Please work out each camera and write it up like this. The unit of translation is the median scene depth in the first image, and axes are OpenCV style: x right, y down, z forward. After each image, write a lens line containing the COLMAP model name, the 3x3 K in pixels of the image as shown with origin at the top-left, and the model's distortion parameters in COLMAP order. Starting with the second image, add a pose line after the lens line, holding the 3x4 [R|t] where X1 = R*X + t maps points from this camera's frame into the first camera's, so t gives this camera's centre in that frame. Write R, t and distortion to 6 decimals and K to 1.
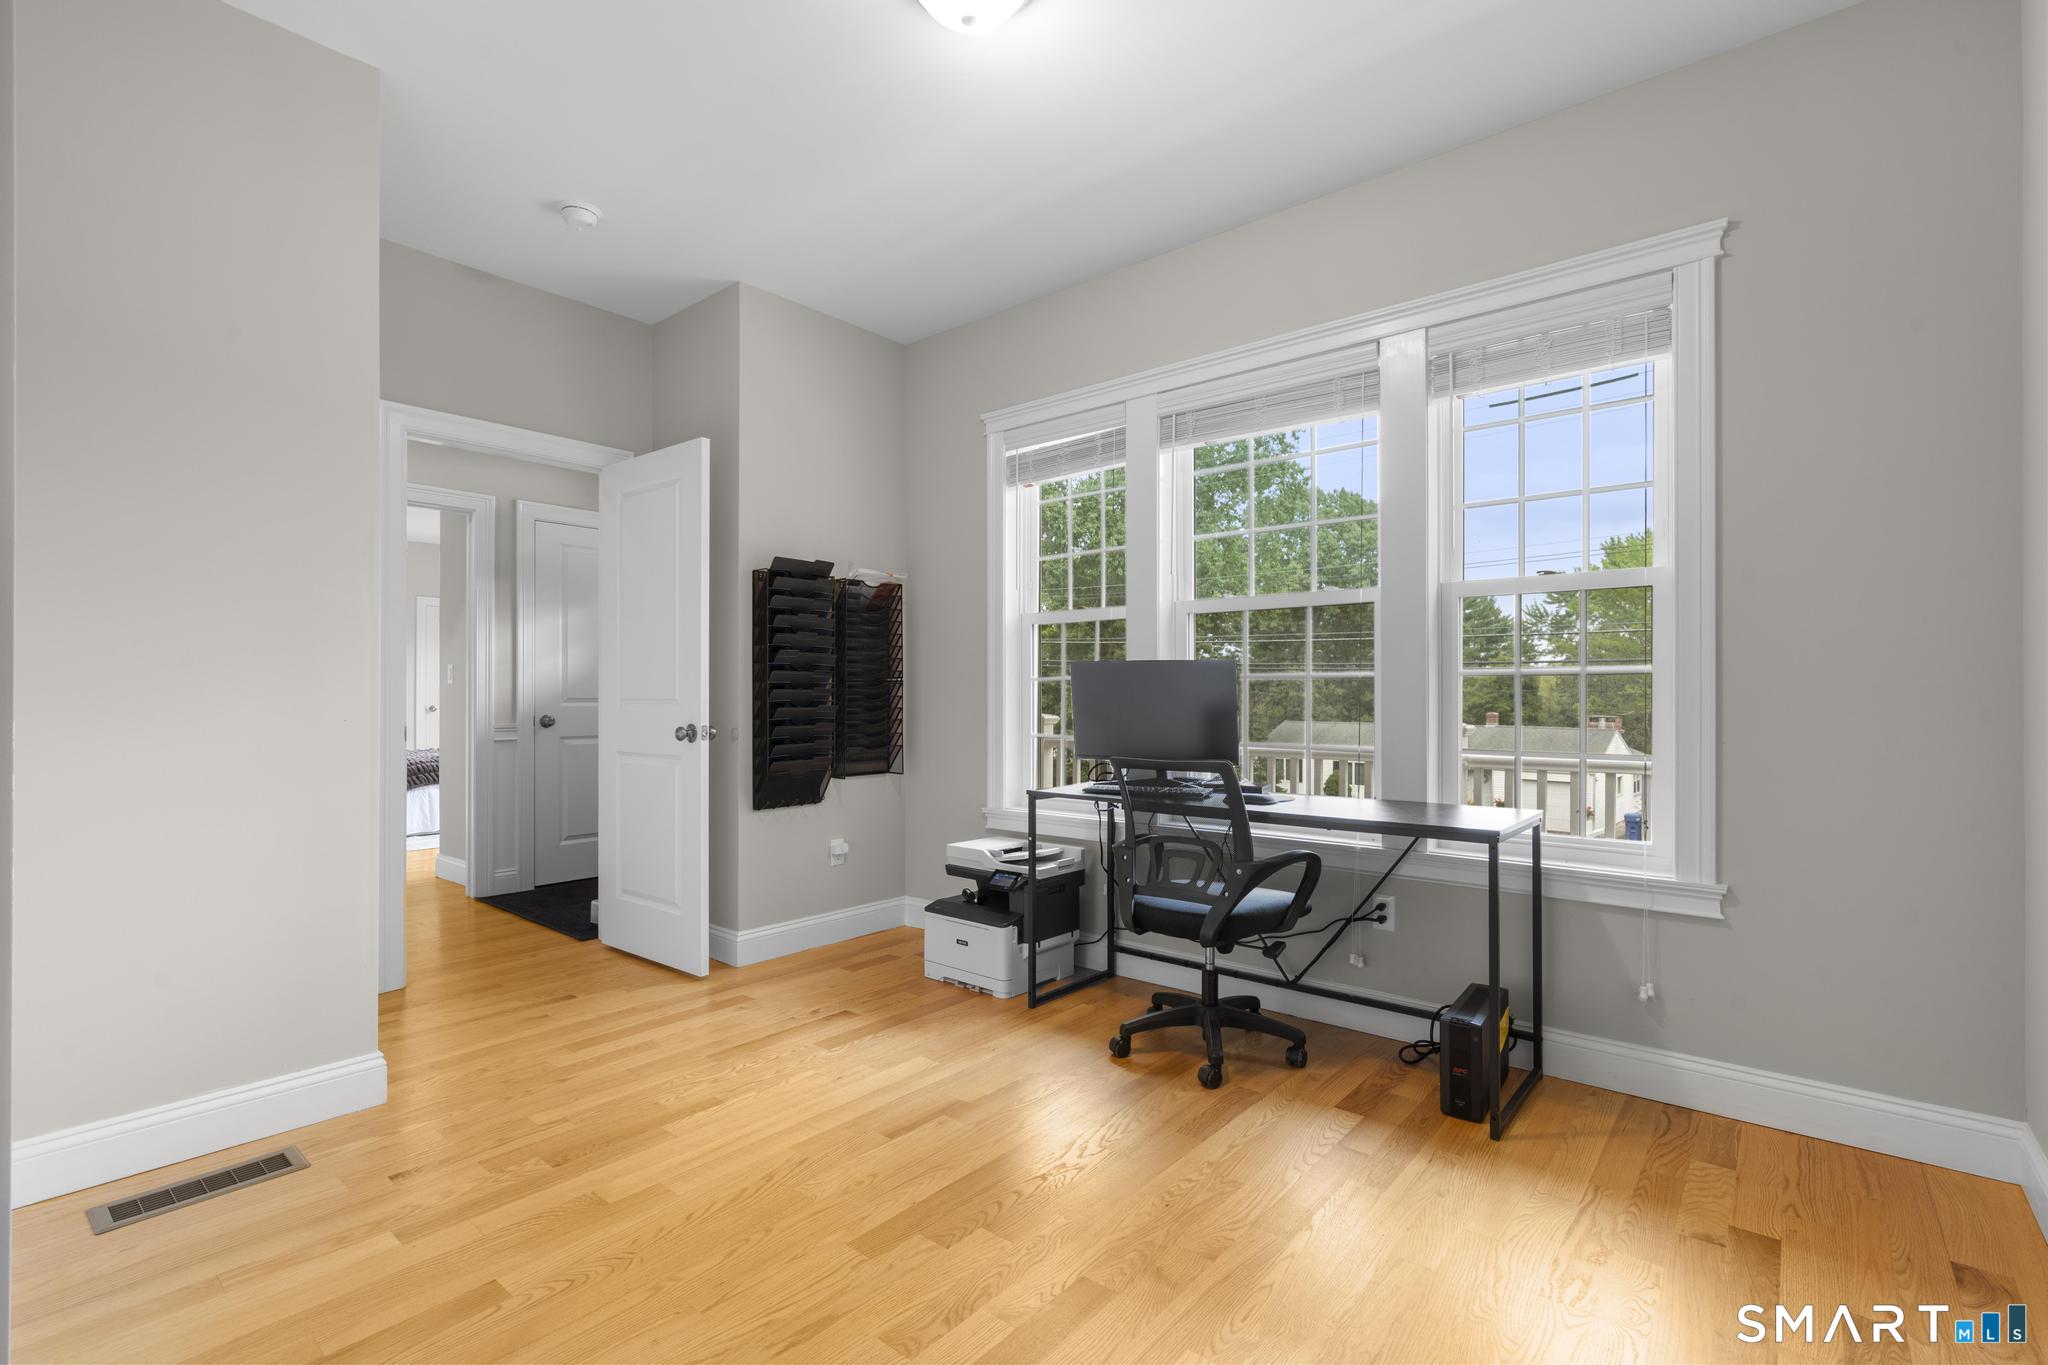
lens RADIAL K [[919.3, 0, 1018.0], [0, 919.3, 697.6], [0, 0, 1]] dist [-0.005708, 0.004036]
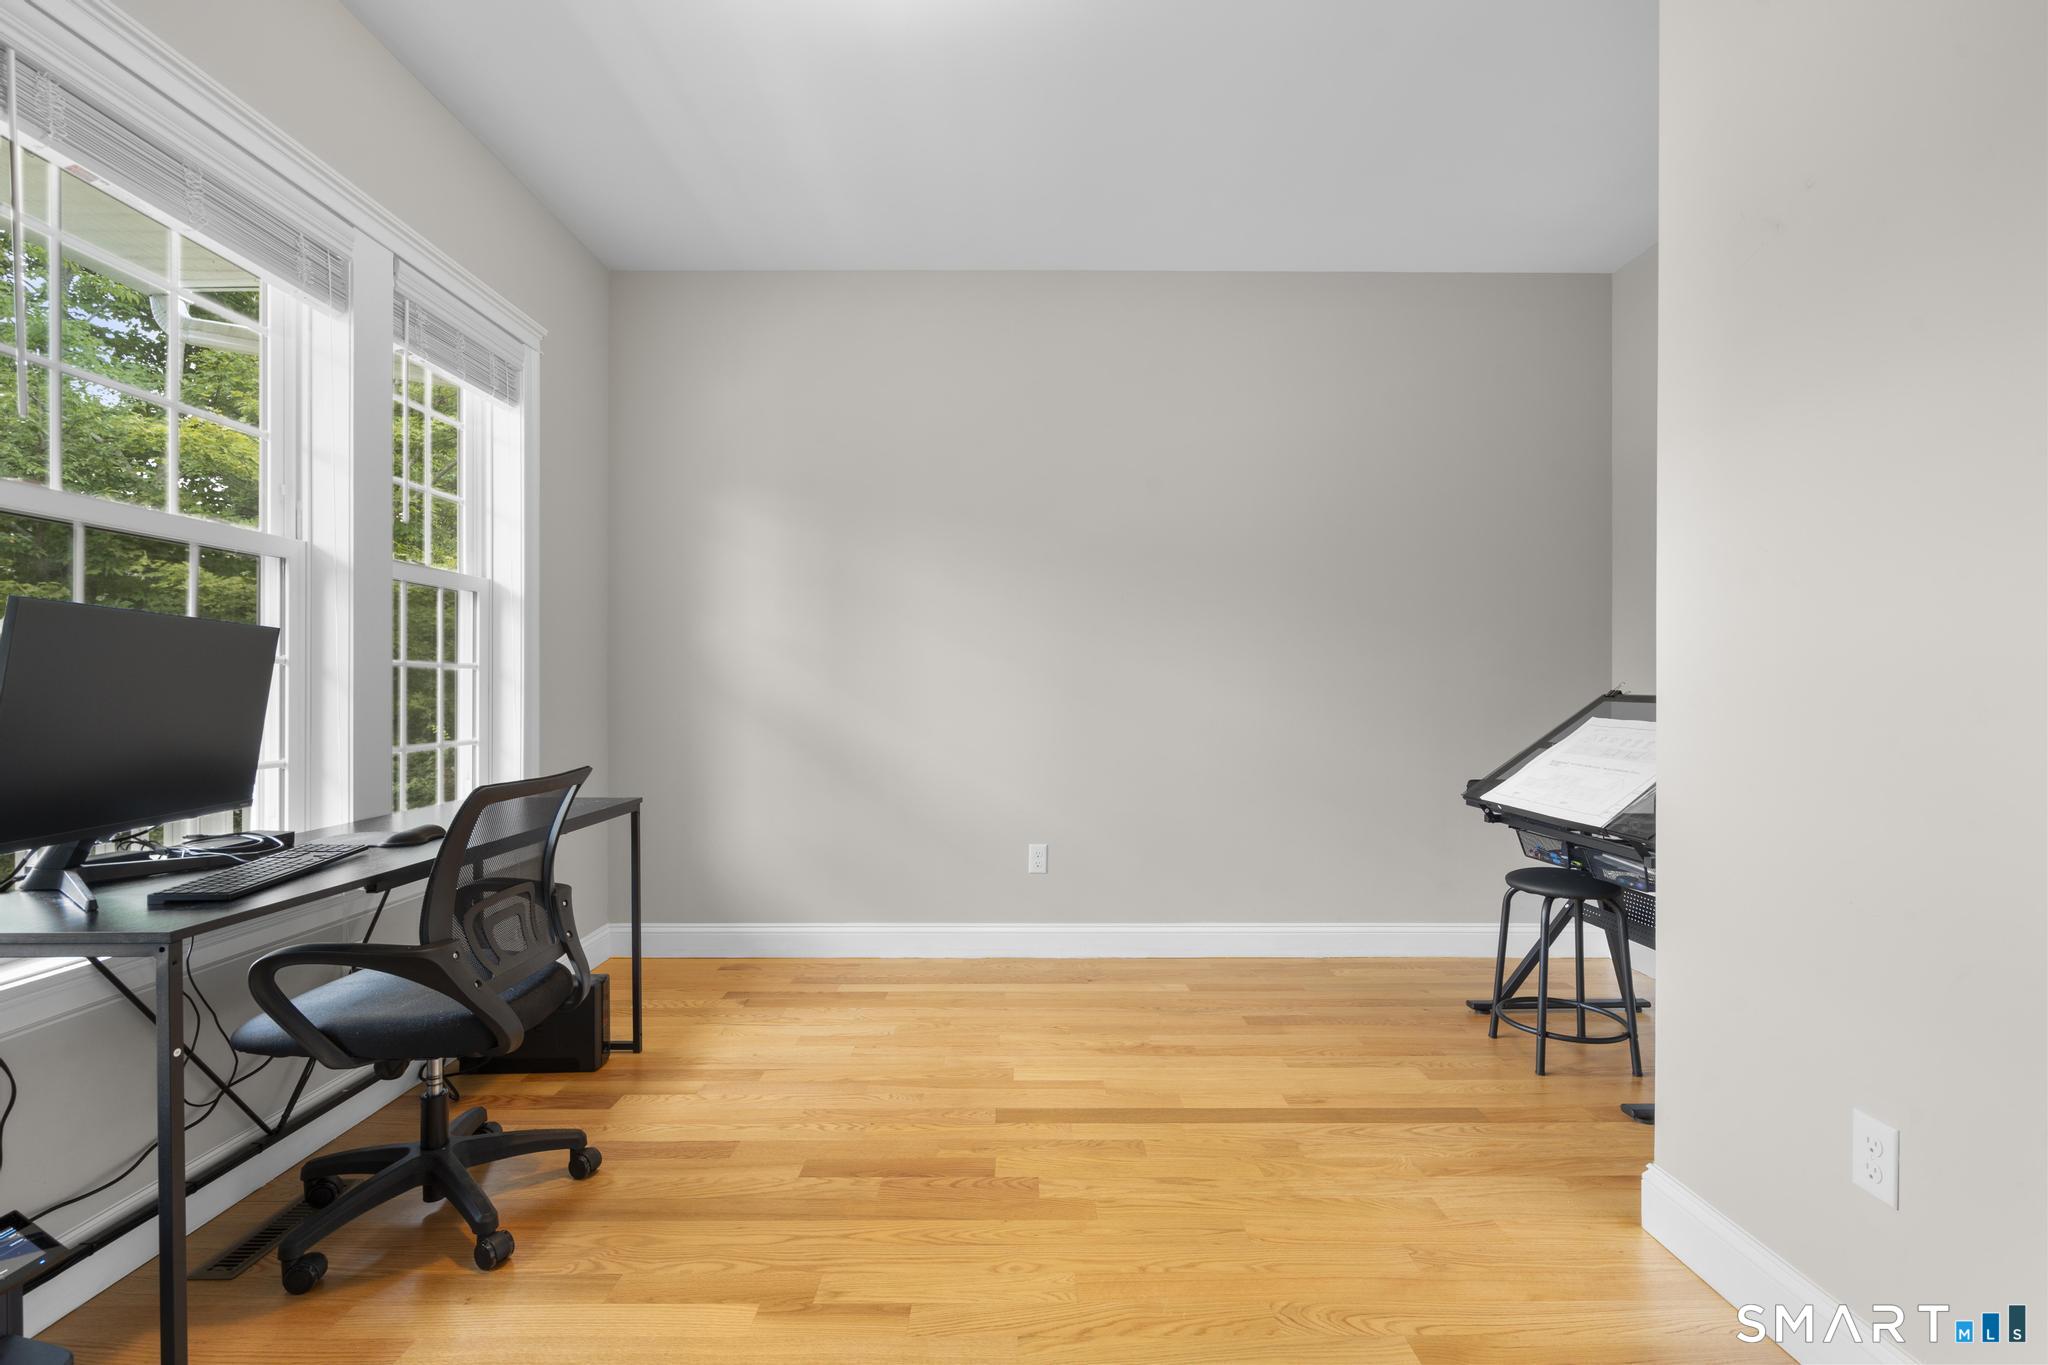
lens RADIAL K [[919.3, 0, 1020.5], [0, 919.3, 684.1], [0, 0, 1]] dist [-0.005708, 0.004036]
pose [[-0.647365, 0.002669, 0.762176, -0.761826], [-0.003853, 0.999970, -0.006774, -0.003406], [-0.762171, -0.007322, -0.647335, 1.436530]]
